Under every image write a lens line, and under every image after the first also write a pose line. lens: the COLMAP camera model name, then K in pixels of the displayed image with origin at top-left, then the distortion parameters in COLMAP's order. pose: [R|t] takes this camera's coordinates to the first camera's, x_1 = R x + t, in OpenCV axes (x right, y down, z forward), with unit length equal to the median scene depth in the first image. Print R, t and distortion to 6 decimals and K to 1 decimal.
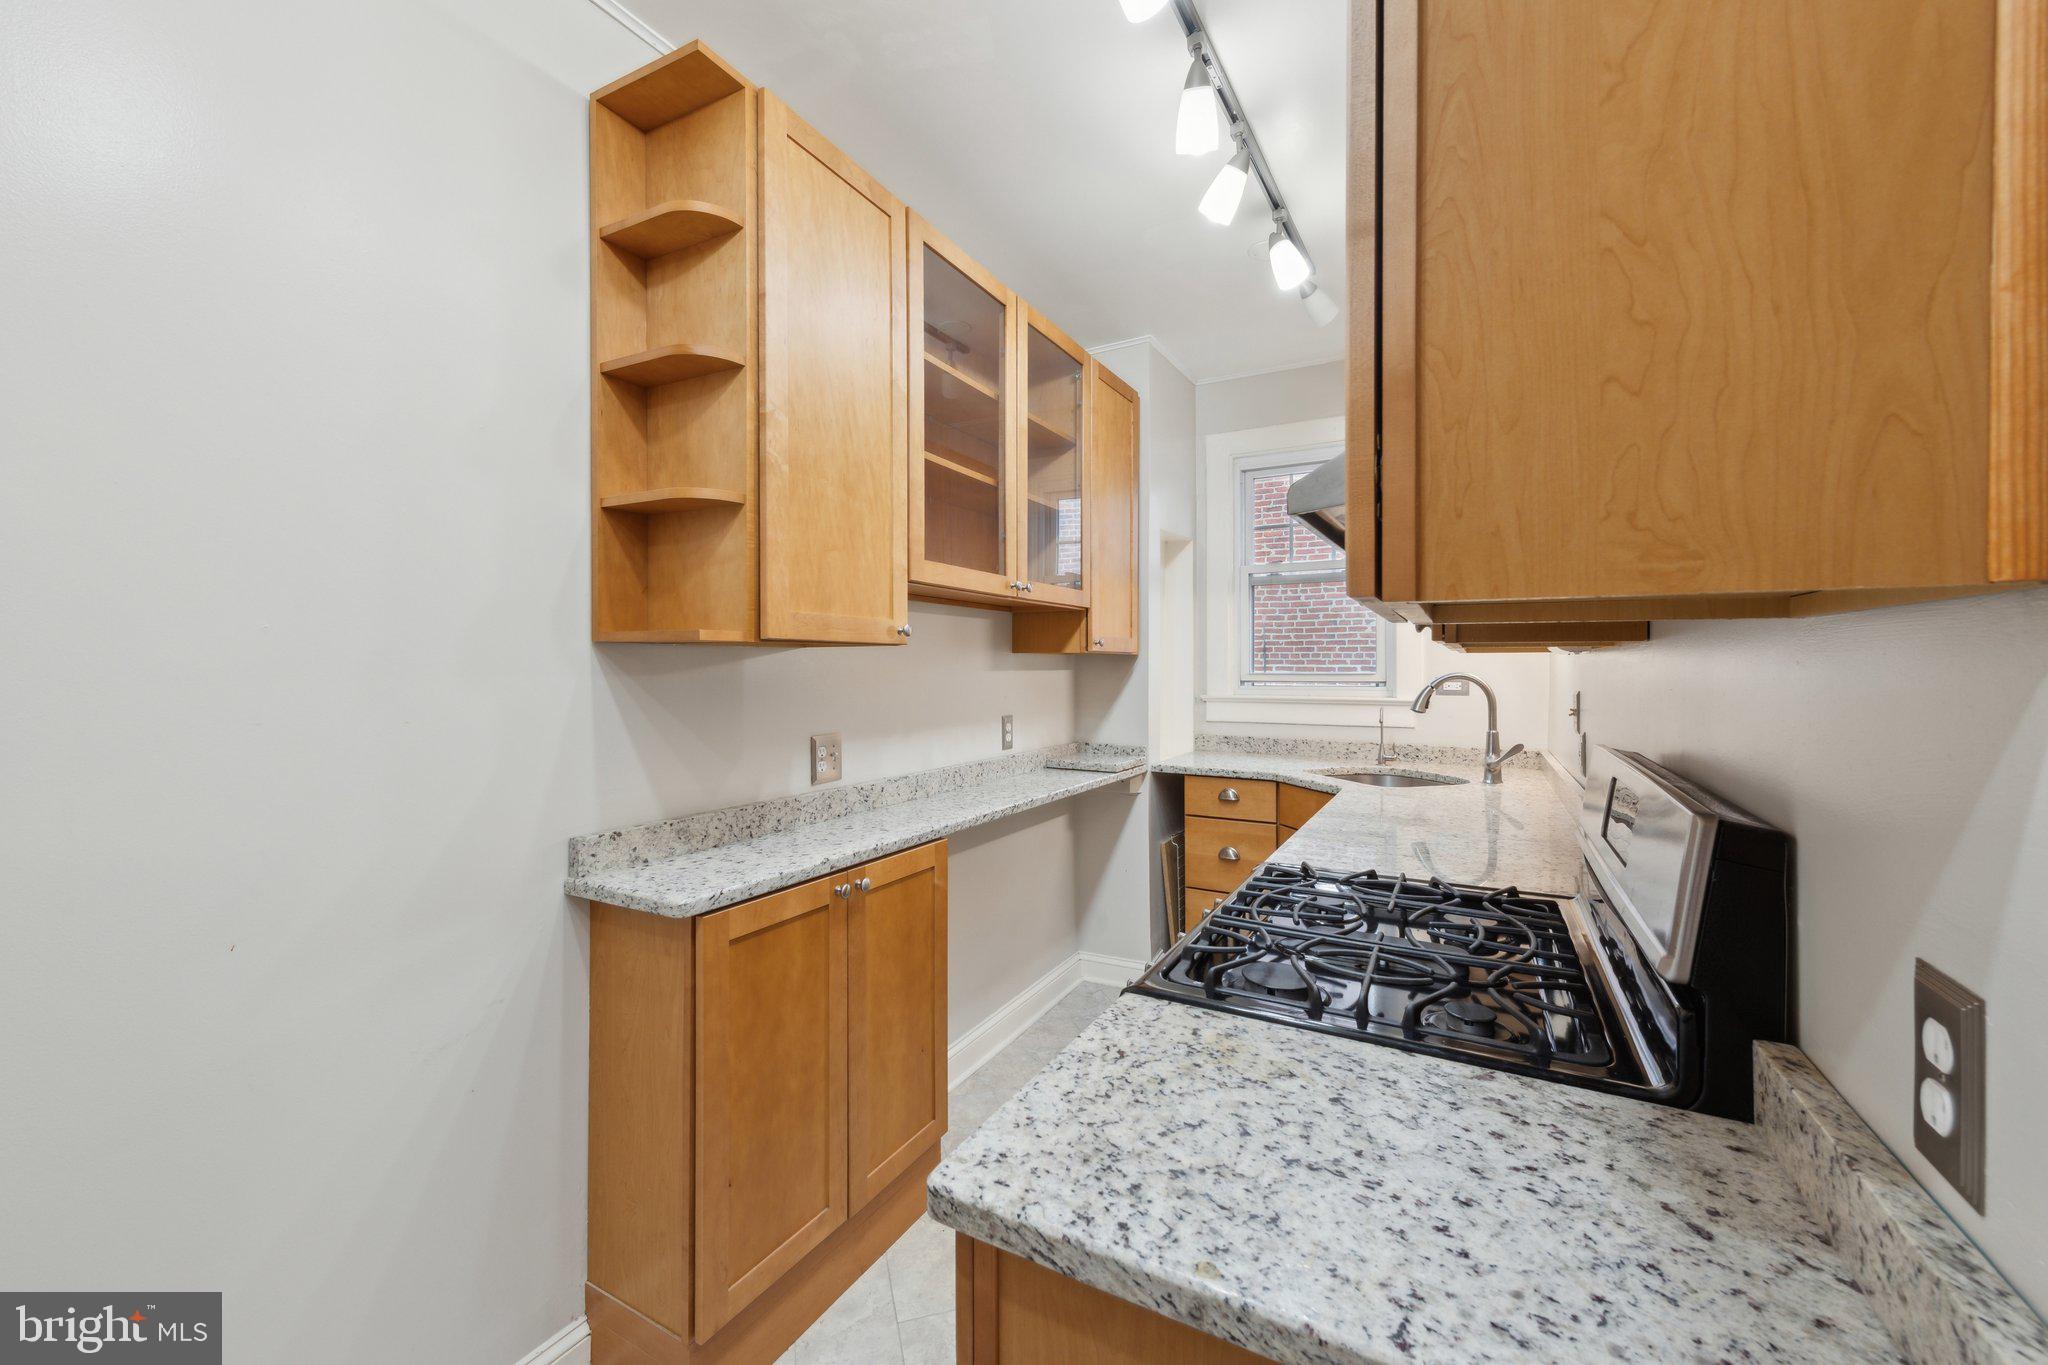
lens RADIAL K [[809.9, 0, 1033.0], [0, 809.9, 668.0], [0, 0, 1]] dist [0.016234, -0.005765]
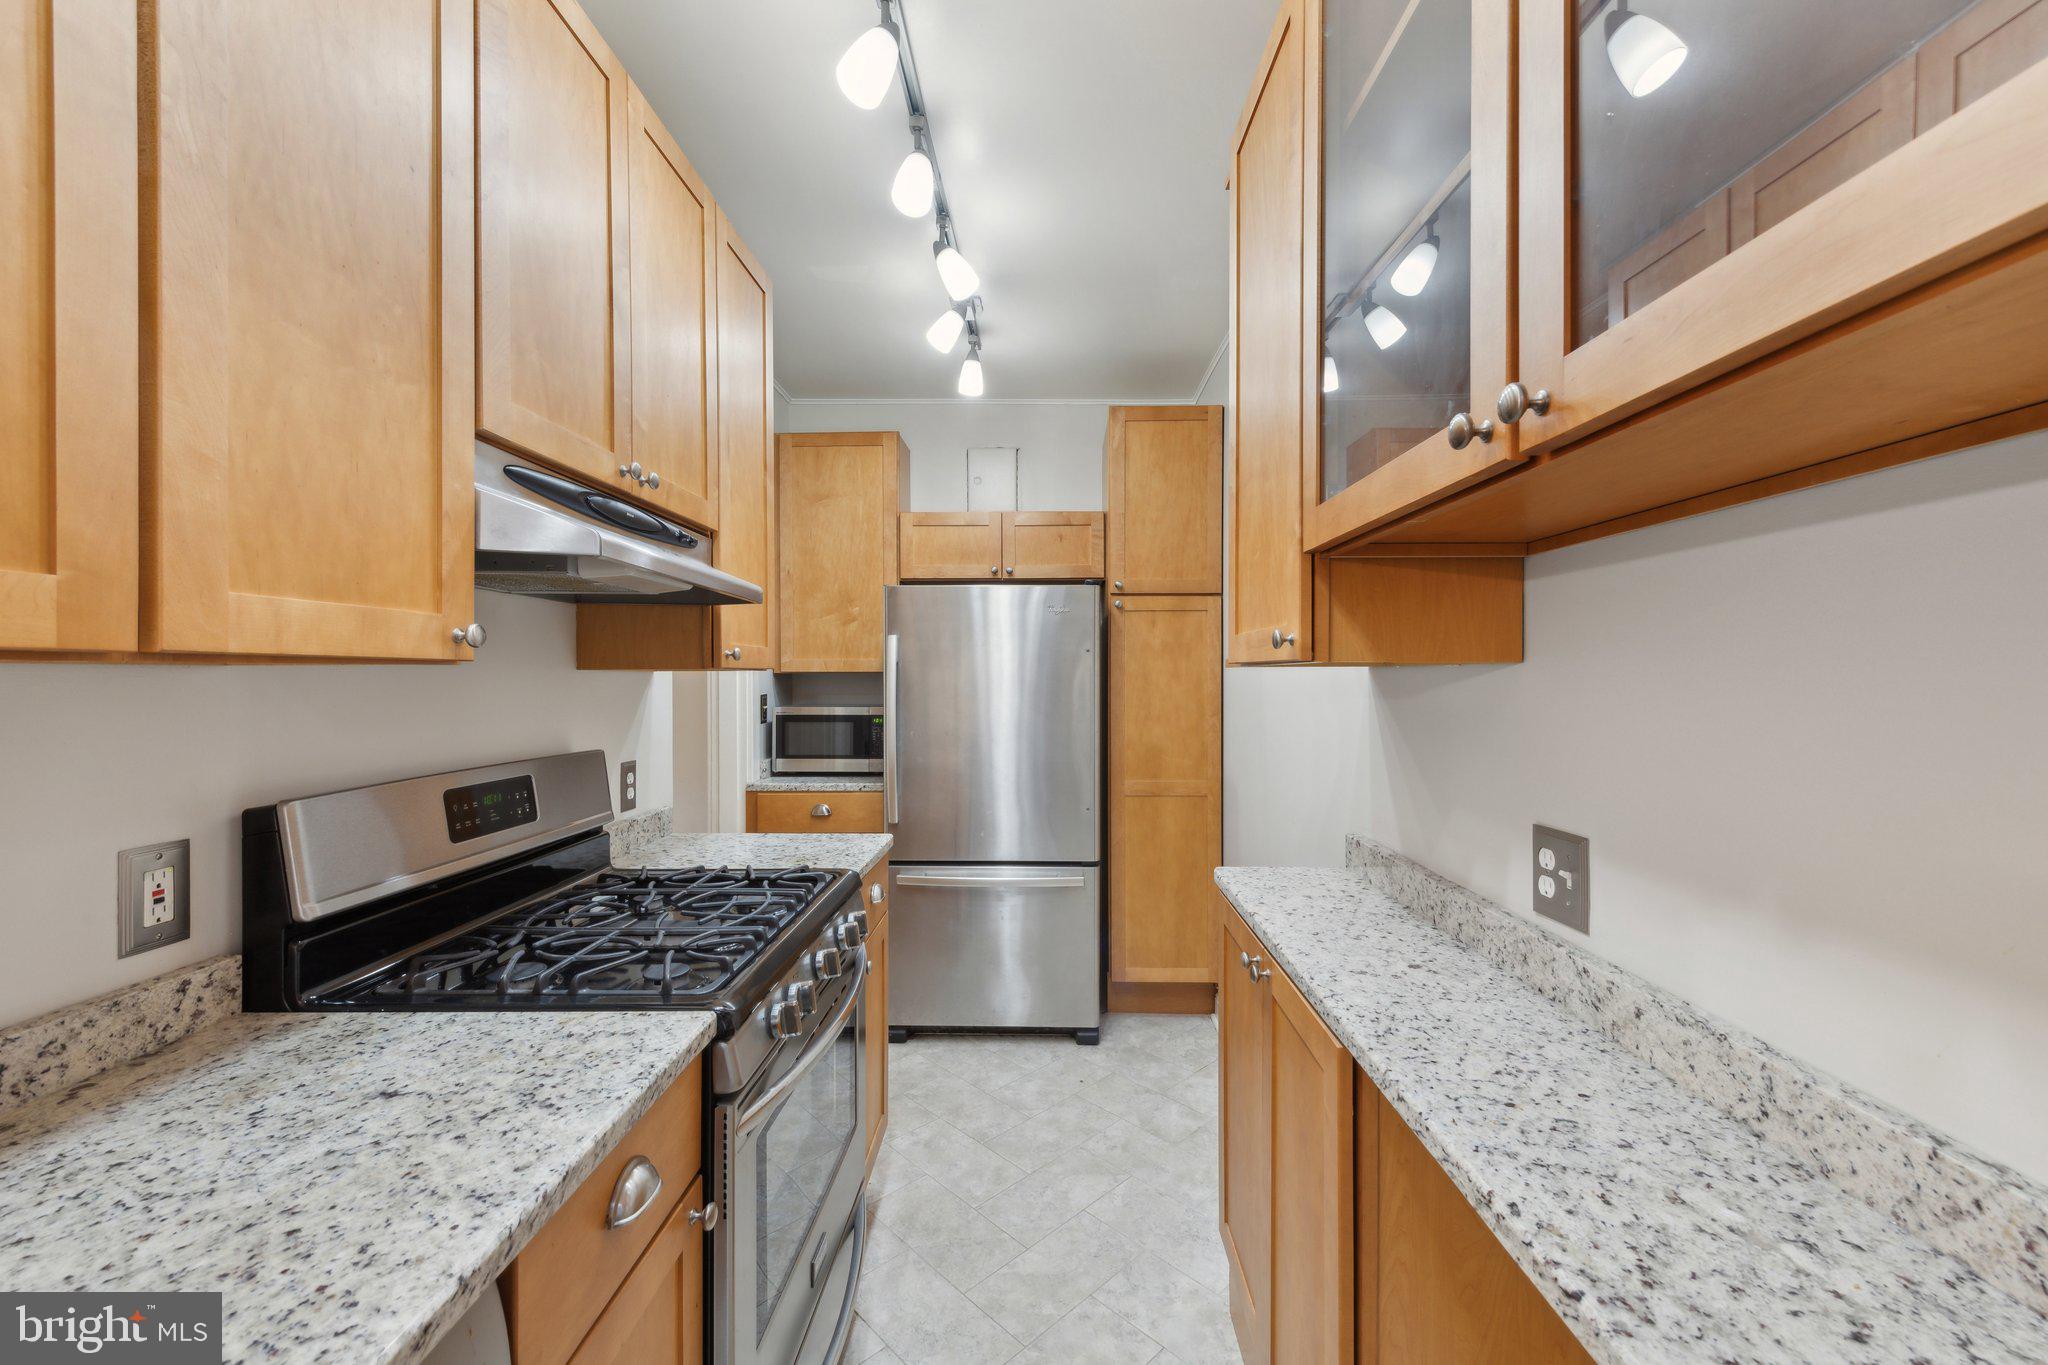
lens RADIAL K [[809.9, 0, 1033.0], [0, 809.9, 668.0], [0, 0, 1]] dist [0.016234, -0.005765]
pose [[-0.888578, -0.003259, -0.458714, 0.370857], [0.000194, 0.999972, -0.007480, -0.021671], [0.458726, -0.006736, -0.888552, 1.741683]]
